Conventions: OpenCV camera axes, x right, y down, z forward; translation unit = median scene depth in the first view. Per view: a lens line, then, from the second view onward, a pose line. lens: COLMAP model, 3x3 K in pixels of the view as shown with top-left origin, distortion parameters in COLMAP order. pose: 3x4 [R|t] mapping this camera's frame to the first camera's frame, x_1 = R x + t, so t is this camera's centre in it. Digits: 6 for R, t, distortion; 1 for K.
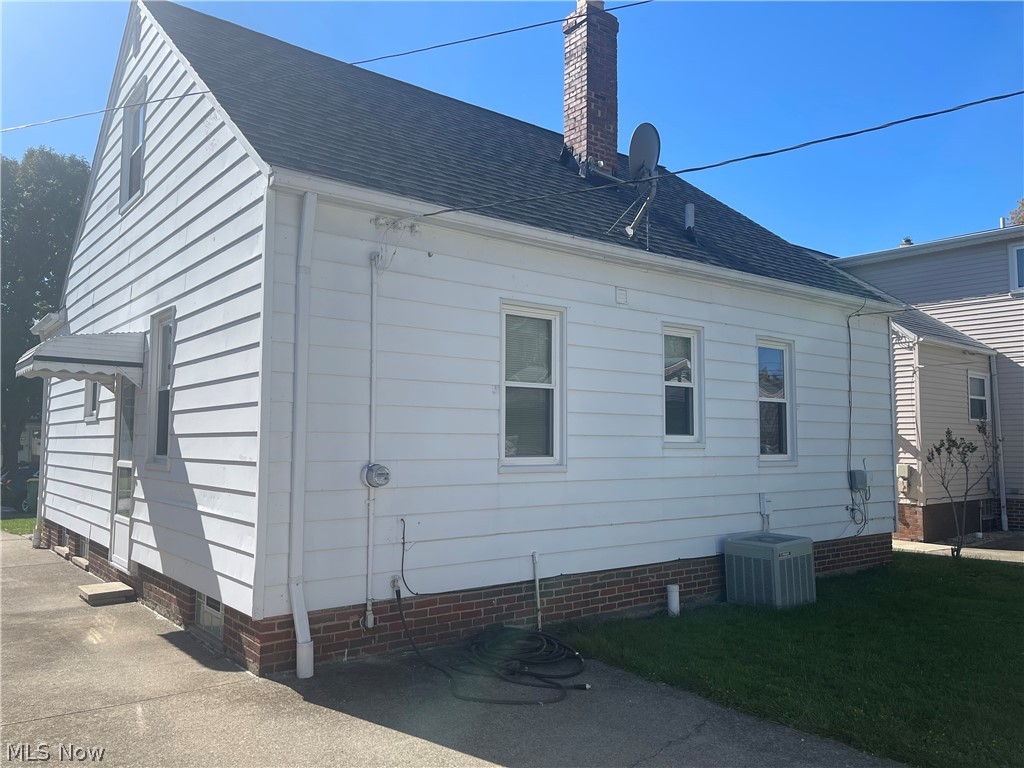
lens RADIAL K [[783.8, 0, 512.0], [0, 783.8, 384.0], [0, 0, 1]] dist [0.037990, -0.000579]
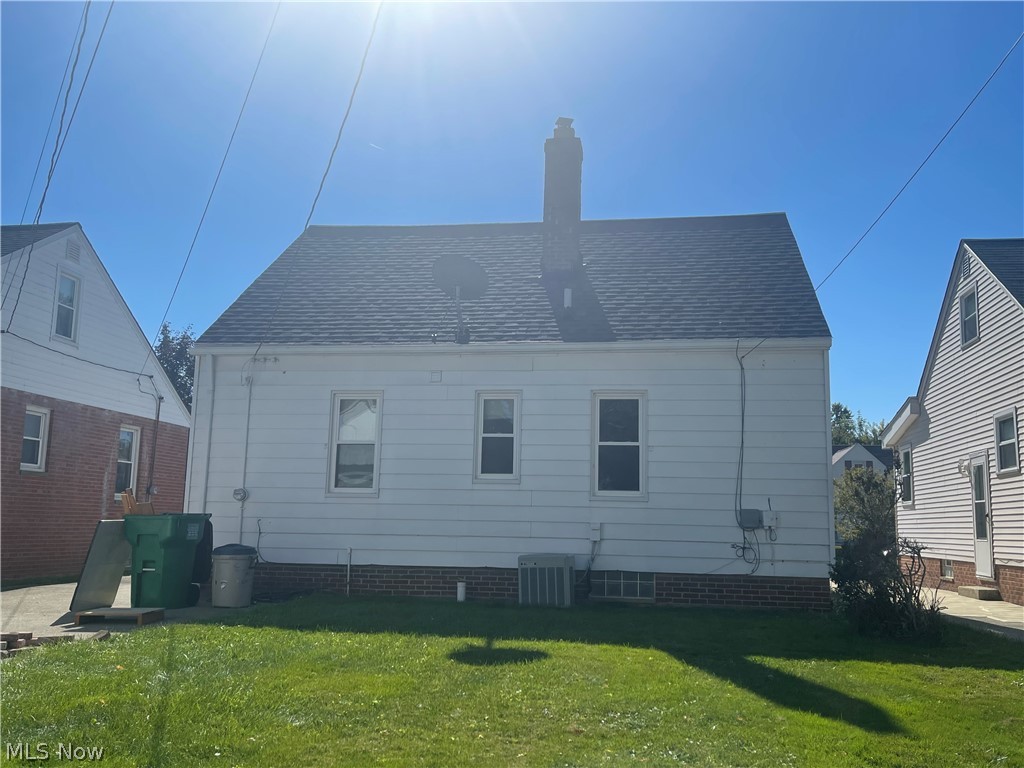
lens RADIAL K [[932.3, 0, 512.0], [0, 932.3, 384.0], [0, 0, 1]] dist [0.084793, -0.142110]
pose [[0.683741, -0.105560, -0.722049, 1.400348], [0.035941, 0.993152, -0.111160, 0.091681], [0.728839, 0.050053, 0.682853, -0.061669]]
